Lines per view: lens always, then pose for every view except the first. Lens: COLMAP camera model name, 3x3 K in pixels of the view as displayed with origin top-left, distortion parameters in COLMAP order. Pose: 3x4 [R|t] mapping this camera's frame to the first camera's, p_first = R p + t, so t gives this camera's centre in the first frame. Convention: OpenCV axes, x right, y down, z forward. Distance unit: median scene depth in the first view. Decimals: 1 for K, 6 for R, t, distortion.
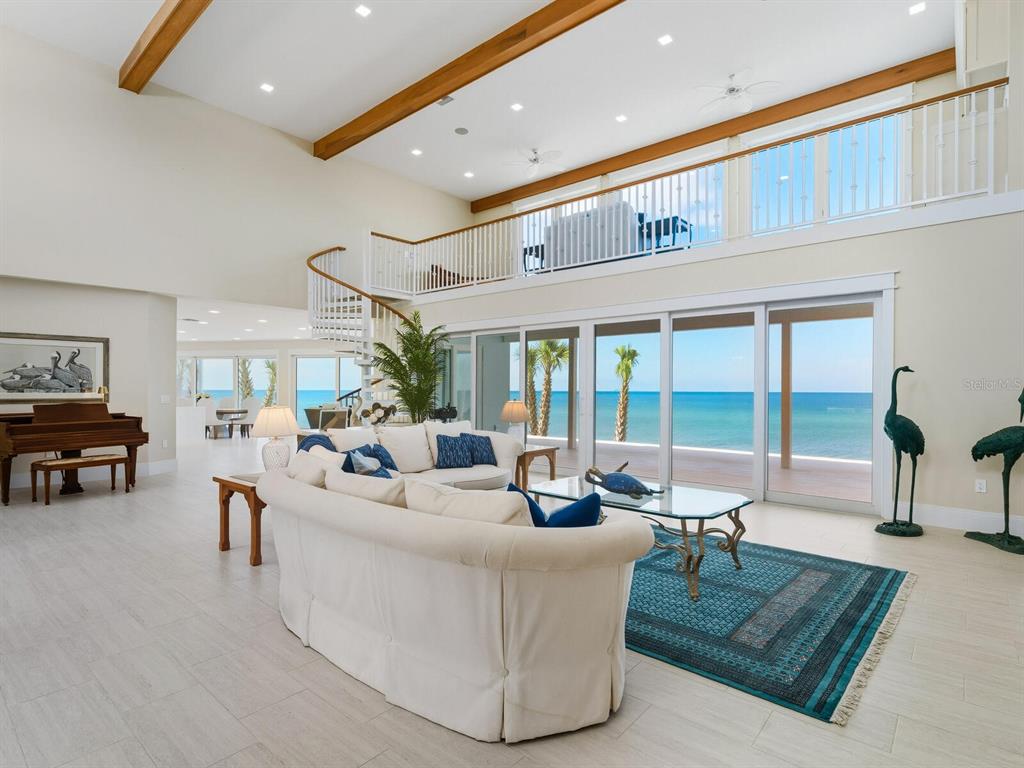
lens RADIAL K [[532.0, 0, 508.7], [0, 532.0, 383.5], [0, 0, 1]] dist [0.004395, 0.000528]
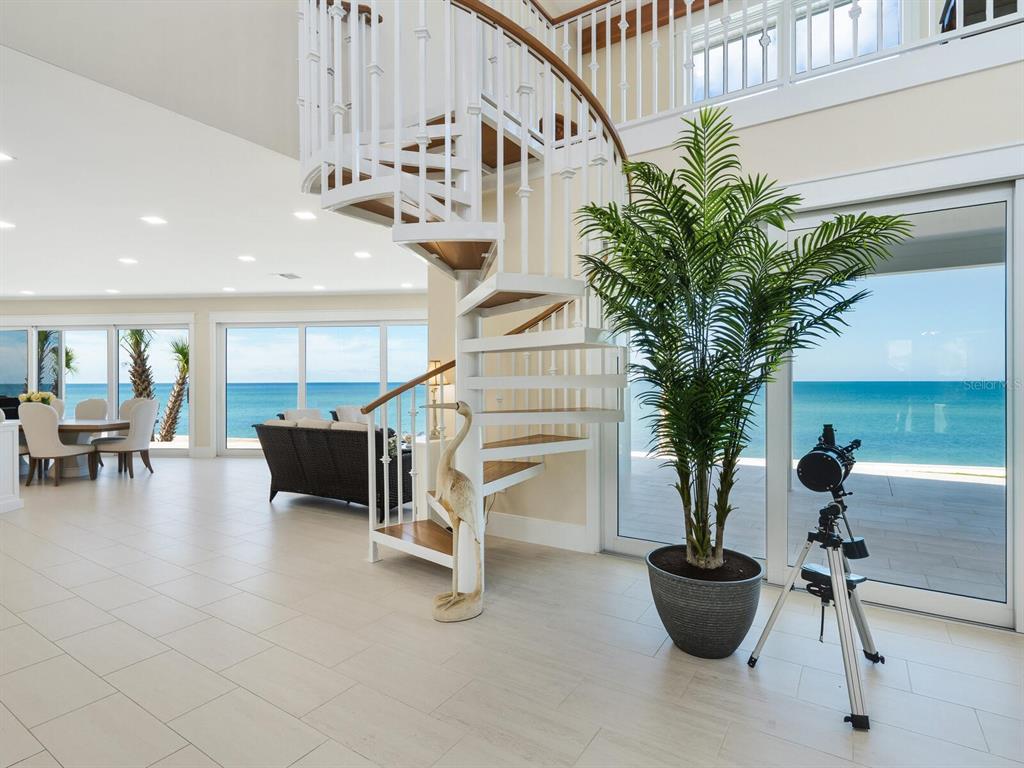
lens RADIAL K [[532.0, 0, 508.7], [0, 532.0, 383.5], [0, 0, 1]] dist [0.004395, 0.000528]
pose [[0.991505, -0.008078, 0.129820, -0.168417], [0.005889, 0.999834, 0.017234, 0.003872], [-0.129938, -0.016323, 0.991388, 0.381932]]
